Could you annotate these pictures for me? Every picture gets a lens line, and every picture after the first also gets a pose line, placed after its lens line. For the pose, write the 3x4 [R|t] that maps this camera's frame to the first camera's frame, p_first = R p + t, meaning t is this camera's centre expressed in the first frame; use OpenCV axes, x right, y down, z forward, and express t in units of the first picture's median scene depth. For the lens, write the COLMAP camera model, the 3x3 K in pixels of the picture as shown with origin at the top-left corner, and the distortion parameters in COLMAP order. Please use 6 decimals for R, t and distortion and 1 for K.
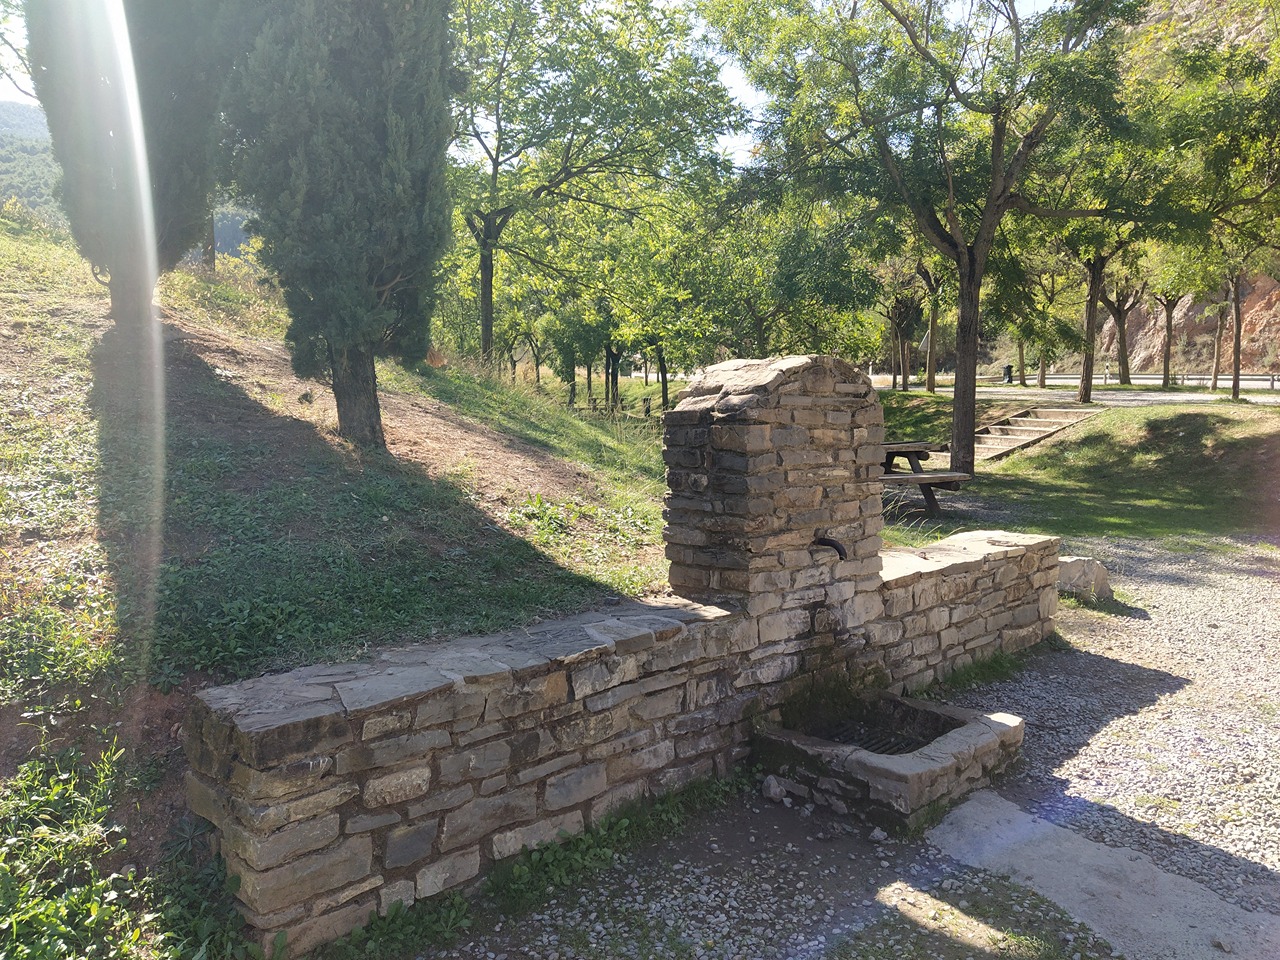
lens RADIAL K [[943.0, 0, 636.1], [0, 943.0, 478.9], [0, 0, 1]] dist [0.044097, -0.002575]
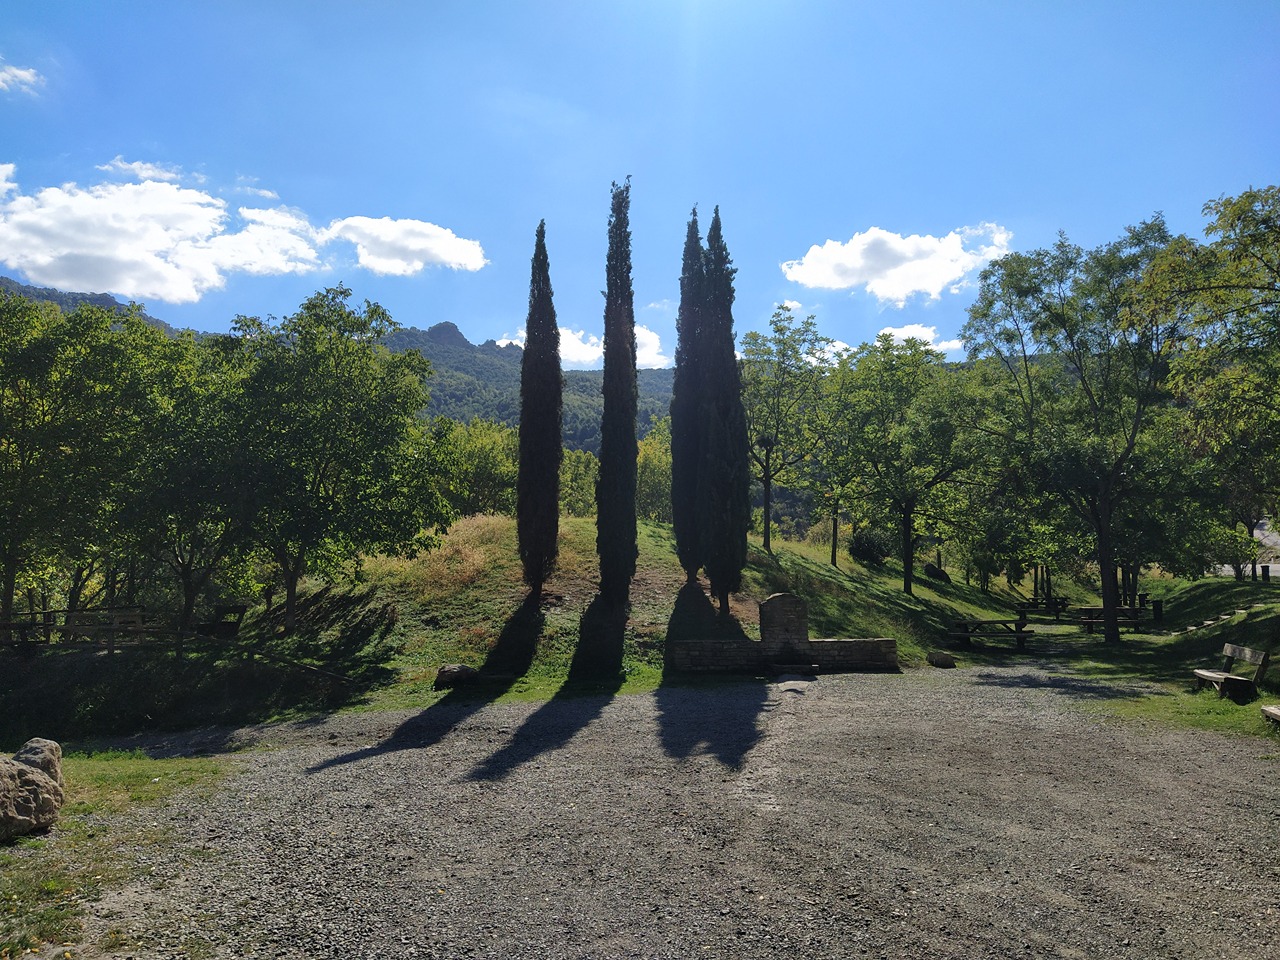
lens RADIAL K [[943.0, 0, 639.5], [0, 943.0, 480.6], [0, 0, 1]] dist [0.044097, -0.002575]
pose [[0.811363, -0.078664, -0.579225, 2.503342], [-0.038726, 0.981493, -0.187542, 0.255766], [0.583258, 0.174596, 0.793301, -3.547212]]
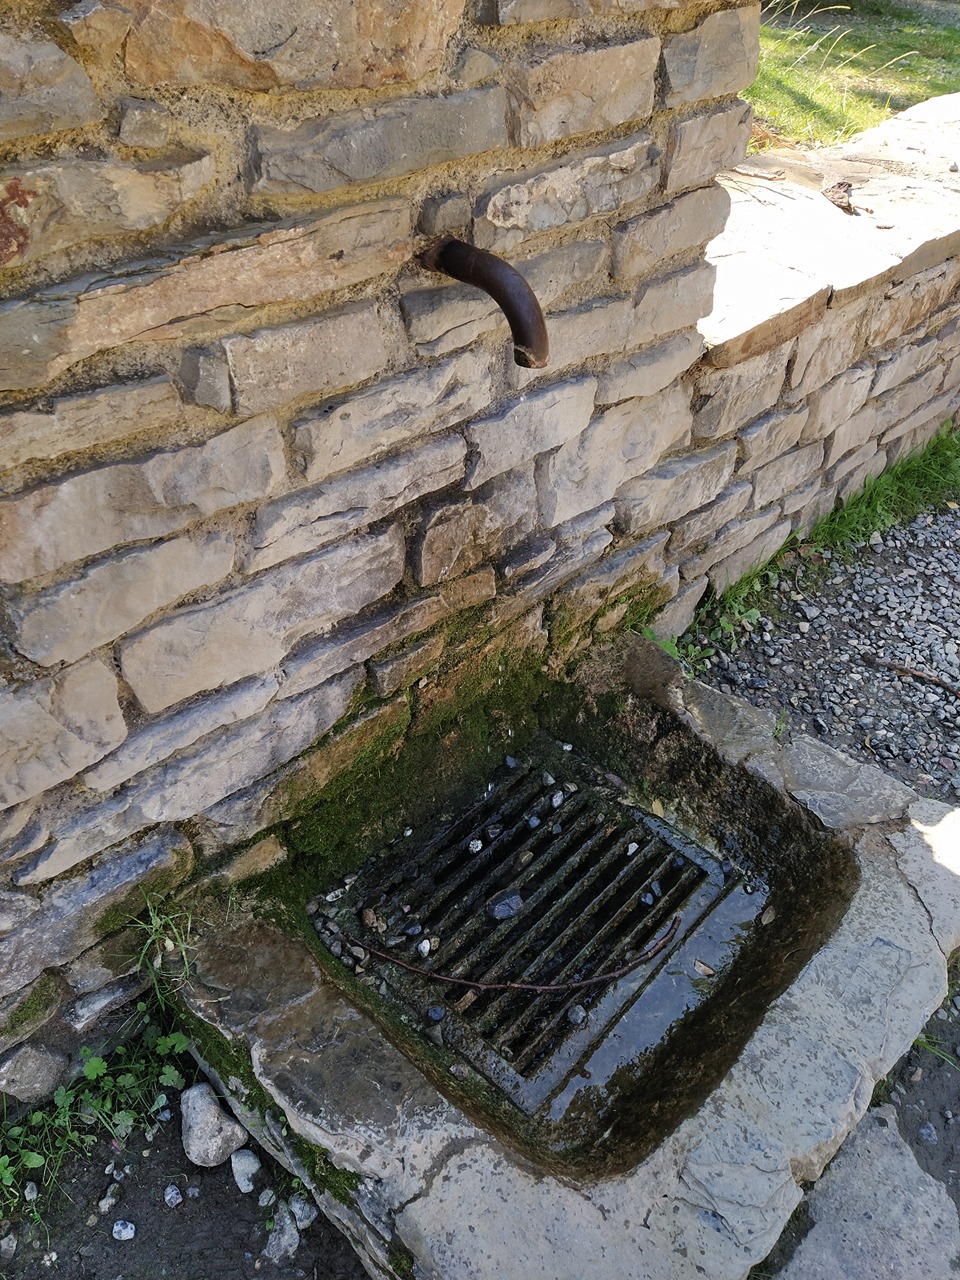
lens RADIAL K [[943.0, 0, 476.7], [0, 943.0, 641.8], [0, 0, 1]] dist [0.044097, -0.002575]
pose [[0.999038, 0.035140, 0.026246, 0.195594], [-0.043857, 0.794063, 0.606252, 0.000664], [0.000462, -0.606819, 0.794840, 0.747354]]
